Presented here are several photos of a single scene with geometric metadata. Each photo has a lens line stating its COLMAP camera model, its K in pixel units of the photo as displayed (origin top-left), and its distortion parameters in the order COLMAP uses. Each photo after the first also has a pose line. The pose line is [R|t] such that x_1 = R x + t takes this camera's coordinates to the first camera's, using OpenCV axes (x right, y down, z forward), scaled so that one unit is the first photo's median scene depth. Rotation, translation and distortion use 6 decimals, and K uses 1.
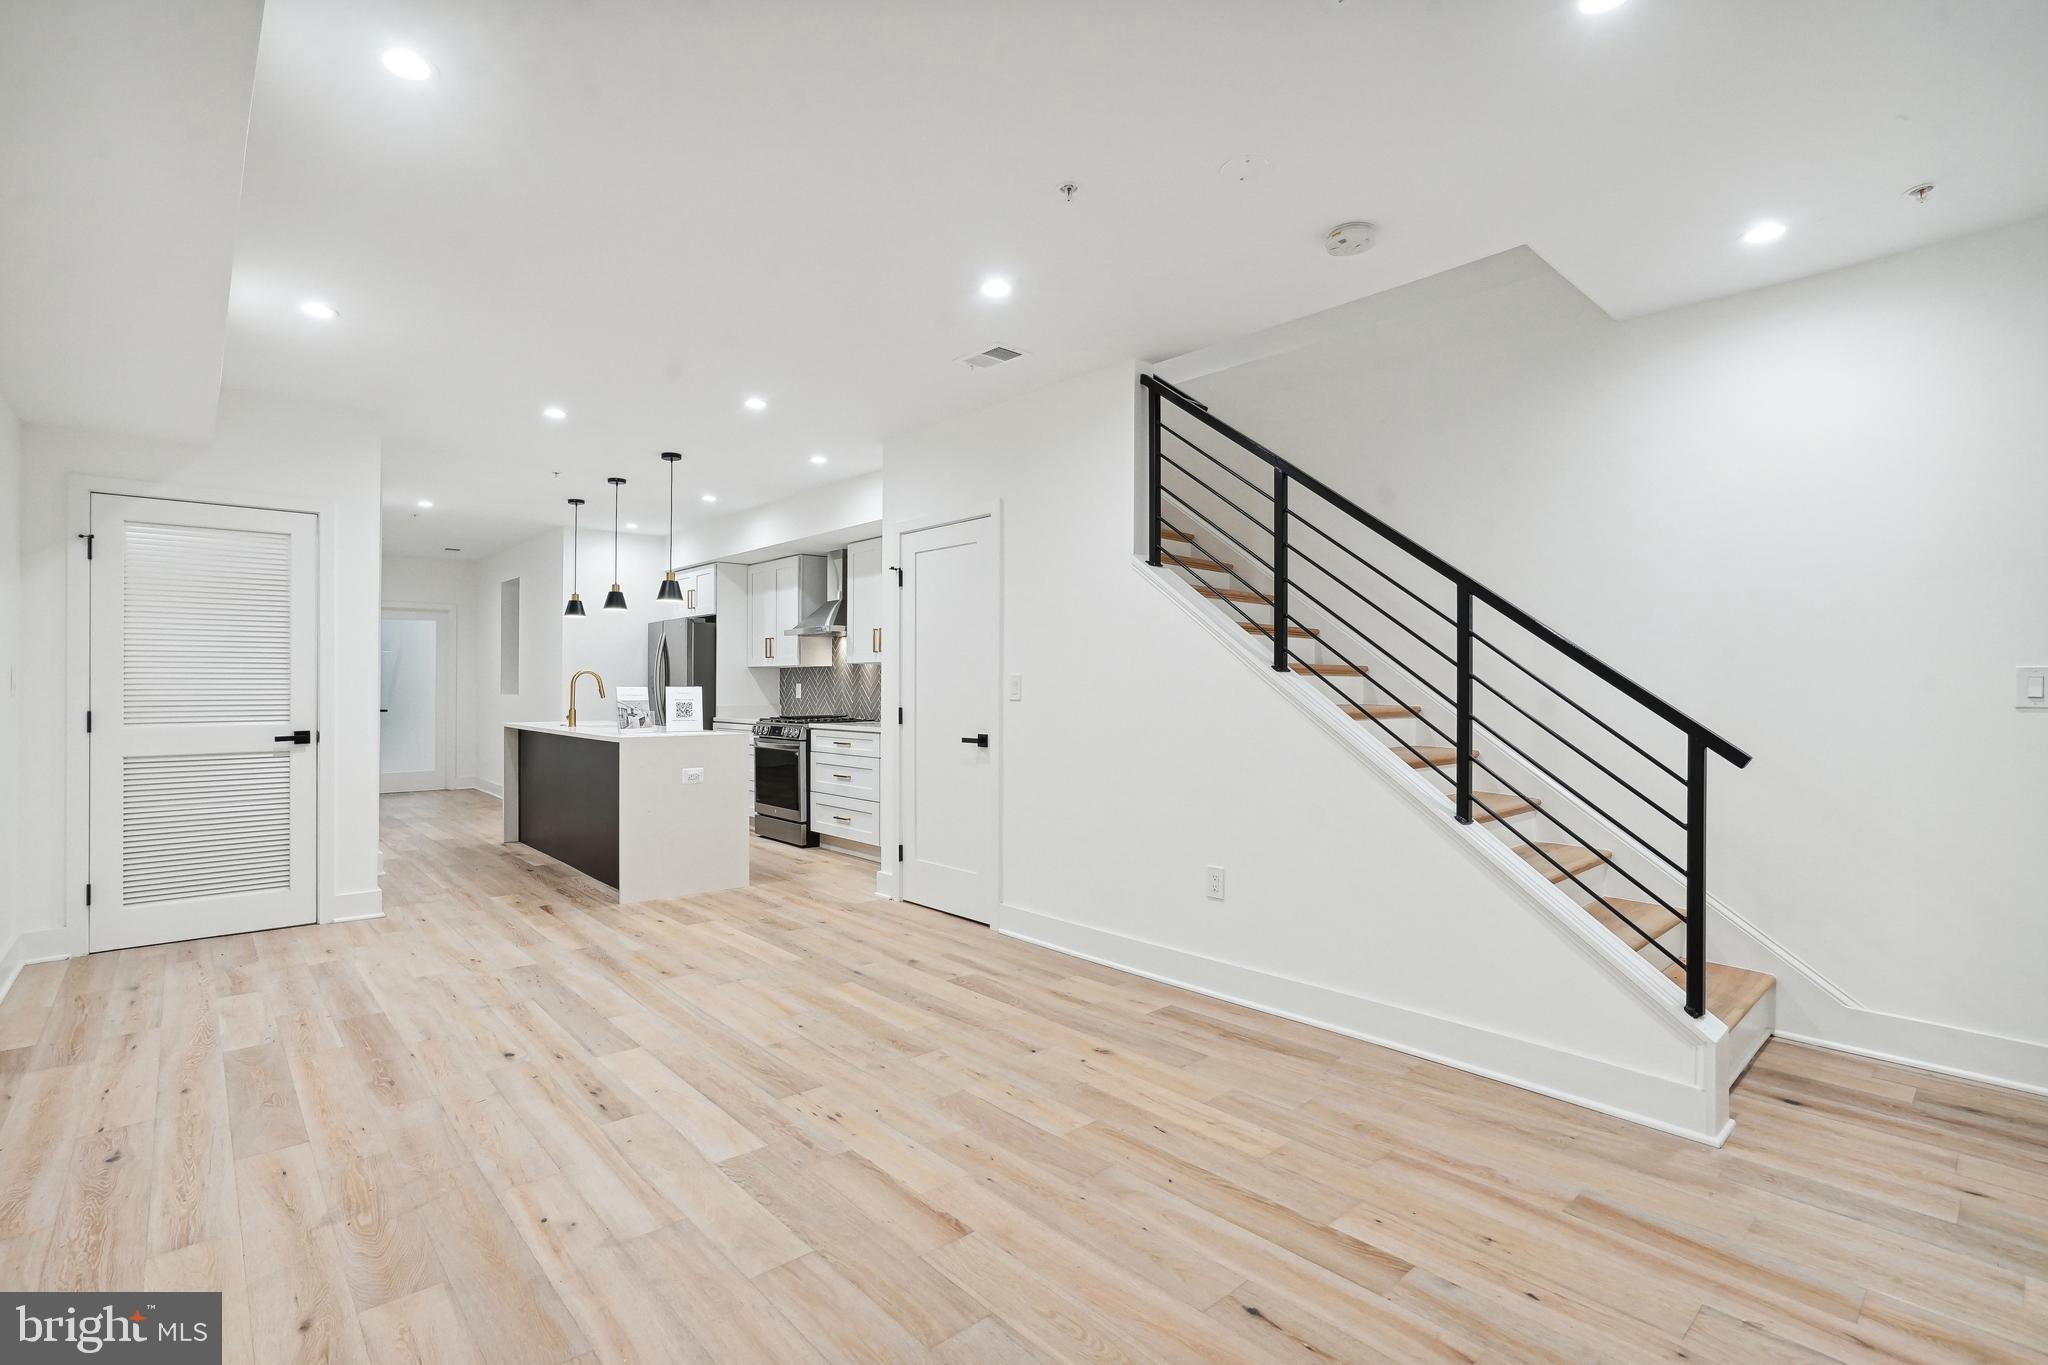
lens RADIAL K [[935.7, 0, 1026.3], [0, 935.7, 670.0], [0, 0, 1]] dist [-0.009514, 0.000135]
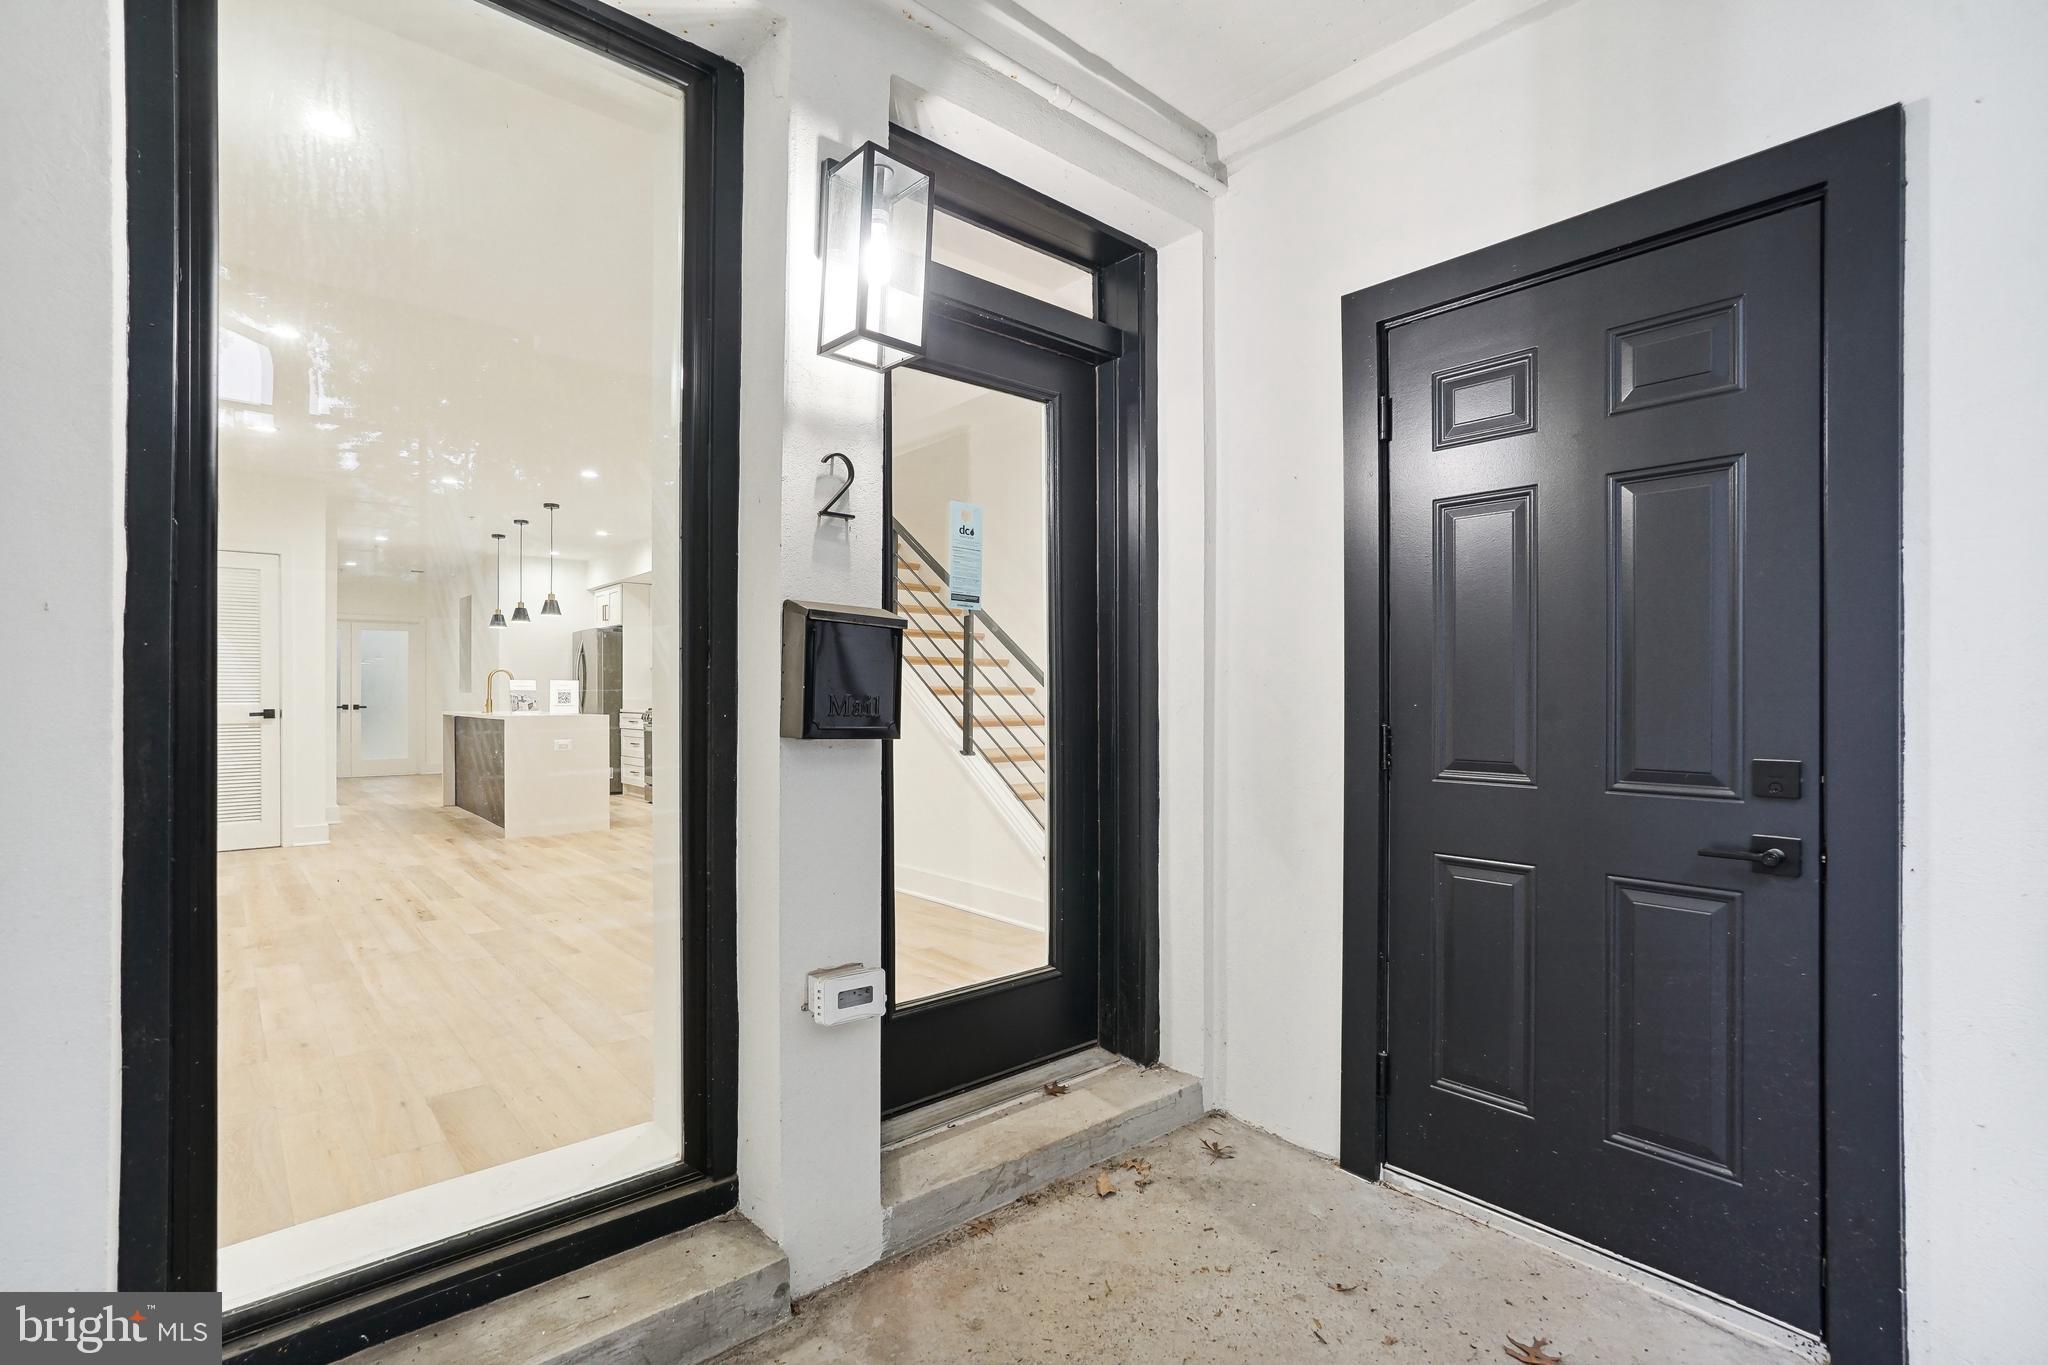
lens RADIAL K [[942.2, 0, 1024.0], [0, 942.2, 682.5], [0, 0, 1]] dist [-0.001122, 0.000008]
pose [[0.999728, -0.001848, -0.023267, 0.321562], [0.001944, 0.999990, 0.004067, 0.017409], [0.023259, -0.004111, 0.999721, -0.323029]]
